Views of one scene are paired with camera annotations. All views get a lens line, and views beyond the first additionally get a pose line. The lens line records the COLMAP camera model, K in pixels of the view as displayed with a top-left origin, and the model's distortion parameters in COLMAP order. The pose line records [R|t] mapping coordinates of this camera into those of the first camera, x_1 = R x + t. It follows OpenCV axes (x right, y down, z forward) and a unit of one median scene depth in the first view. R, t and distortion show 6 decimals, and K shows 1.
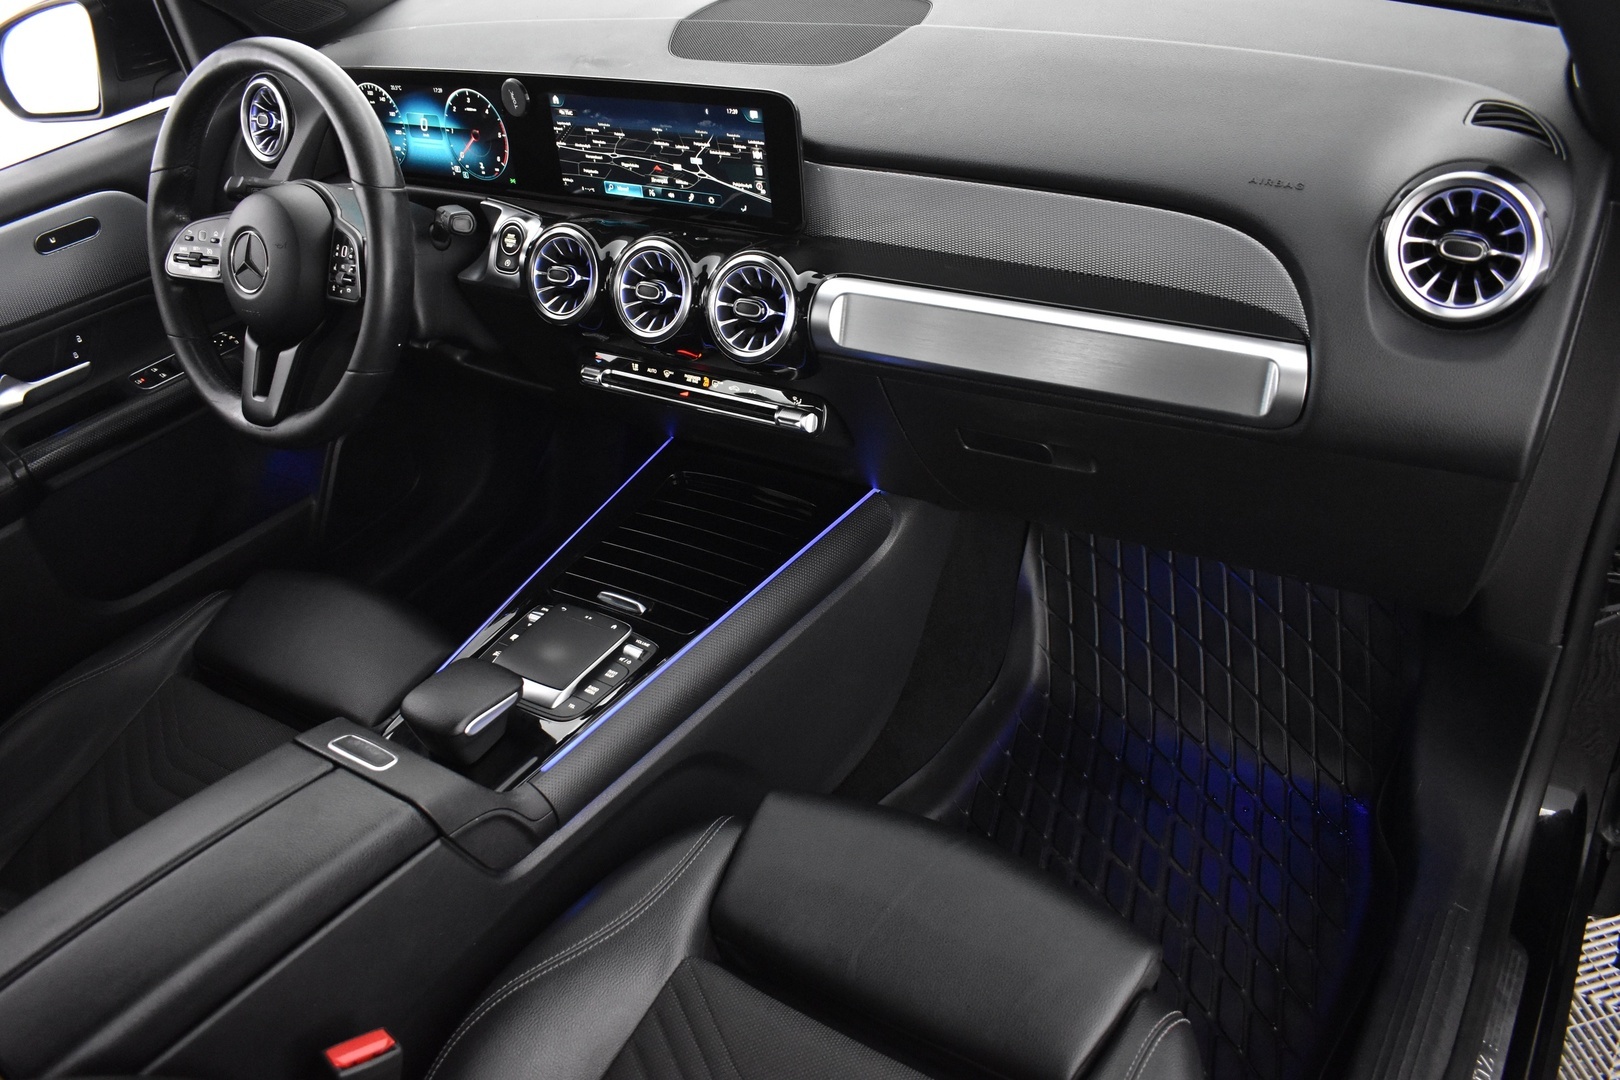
lens RADIAL K [[1238.3, 0, 811.9], [0, 1238.3, 533.2], [0, 0, 1]] dist [-0.090401, 0.018677]
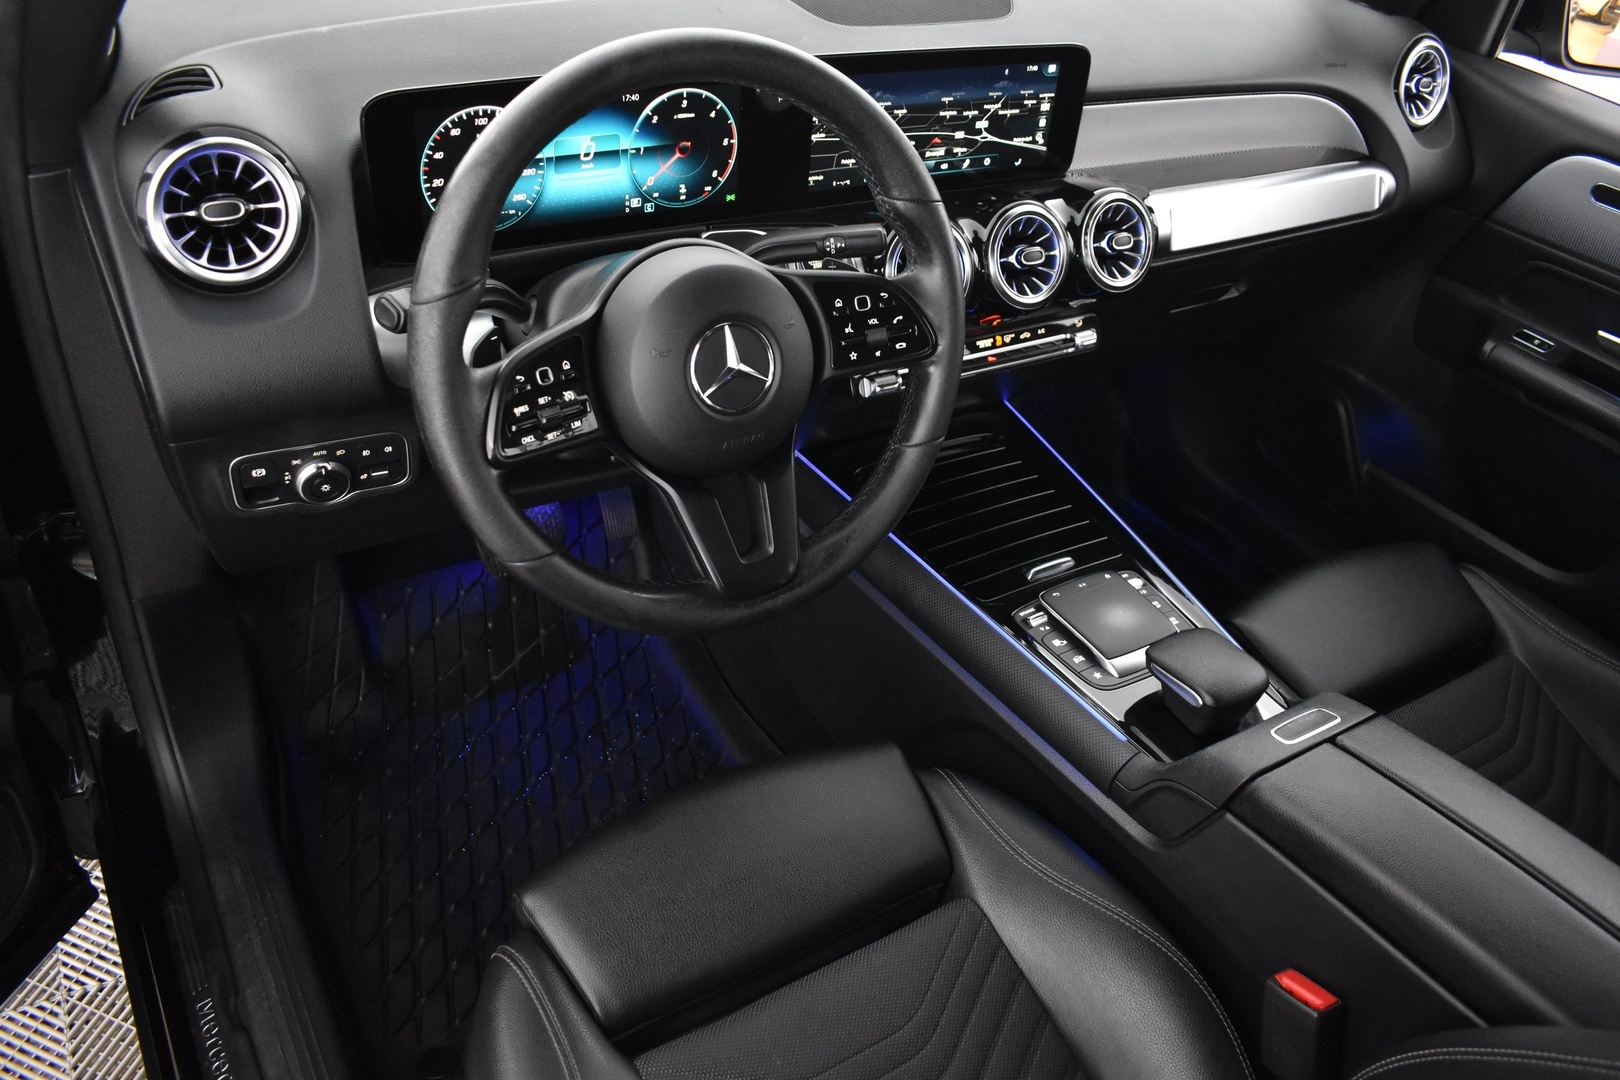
lens RADIAL K [[1238.3, 0, 834.3], [0, 1238.3, 531.1], [0, 0, 1]] dist [-0.090401, 0.018677]
pose [[0.420118, -0.428757, 0.799793, -1.033048], [0.372340, 0.885184, 0.278949, -0.321171], [-0.827565, 0.180603, 0.531525, 0.612370]]
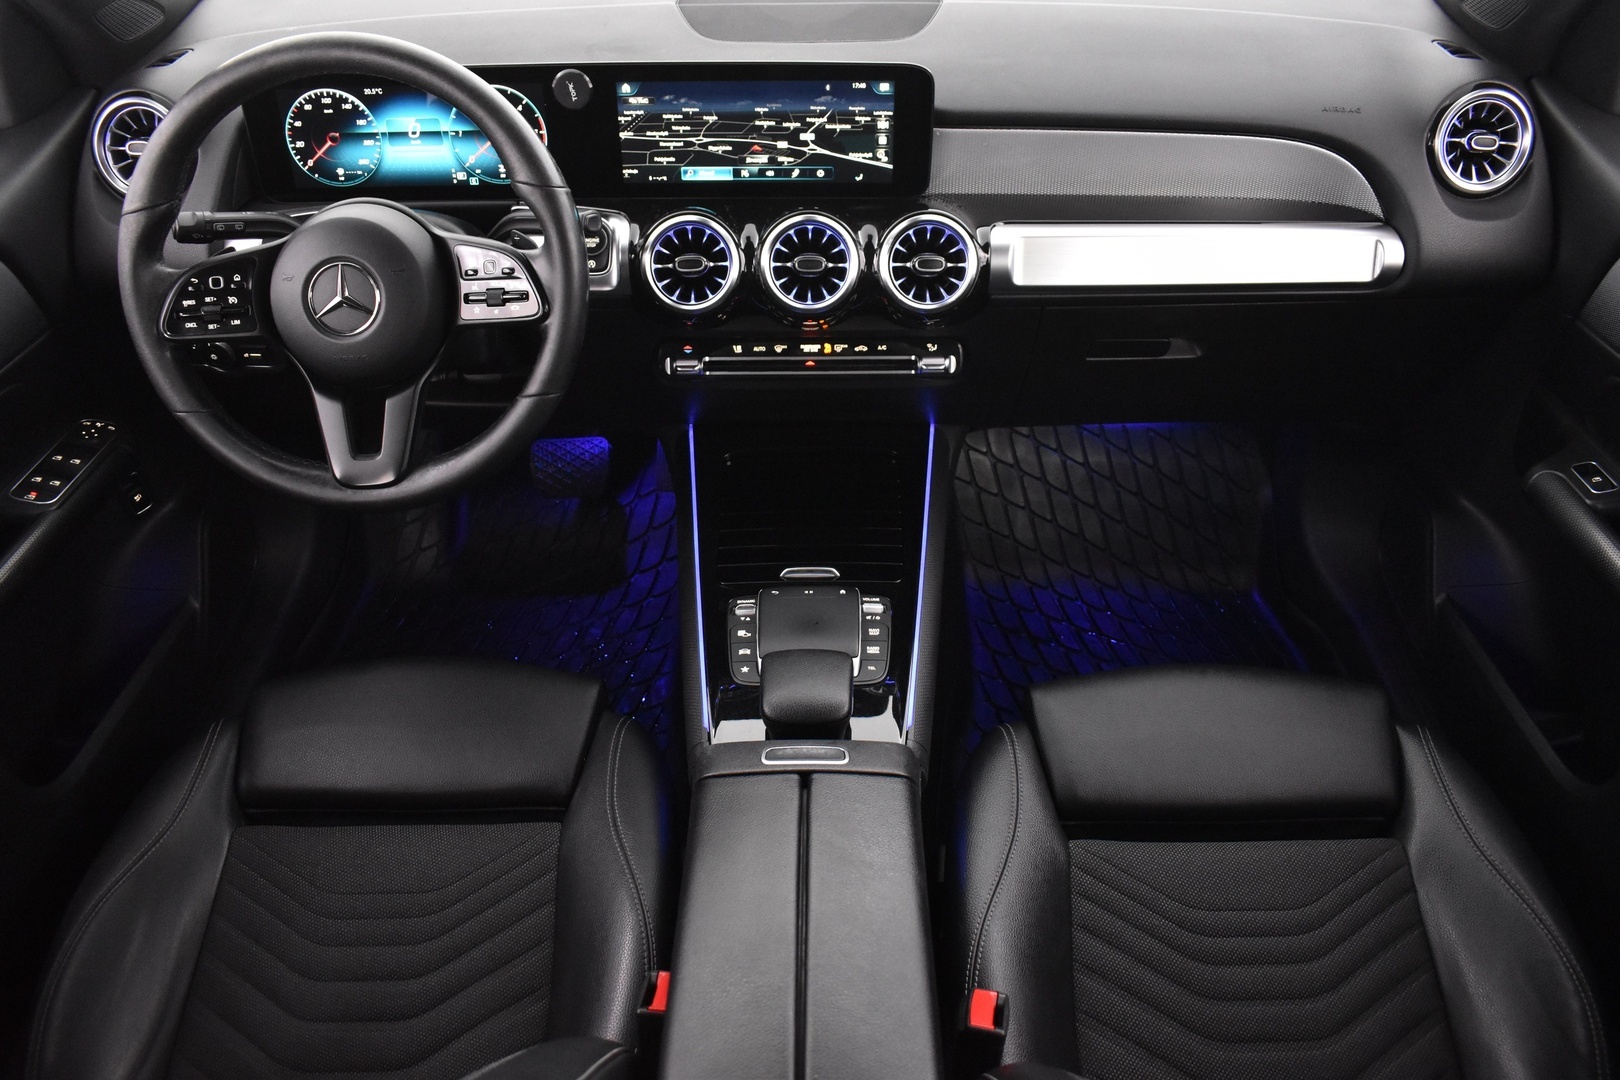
lens RADIAL K [[1238.3, 0, 781.6], [0, 1238.3, 530.3], [0, 0, 1]] dist [-0.090401, 0.018677]
pose [[0.841427, -0.254308, 0.476790, -0.663964], [0.238286, 0.966537, 0.095006, -0.083759], [-0.484996, 0.033672, 0.873868, 0.116798]]
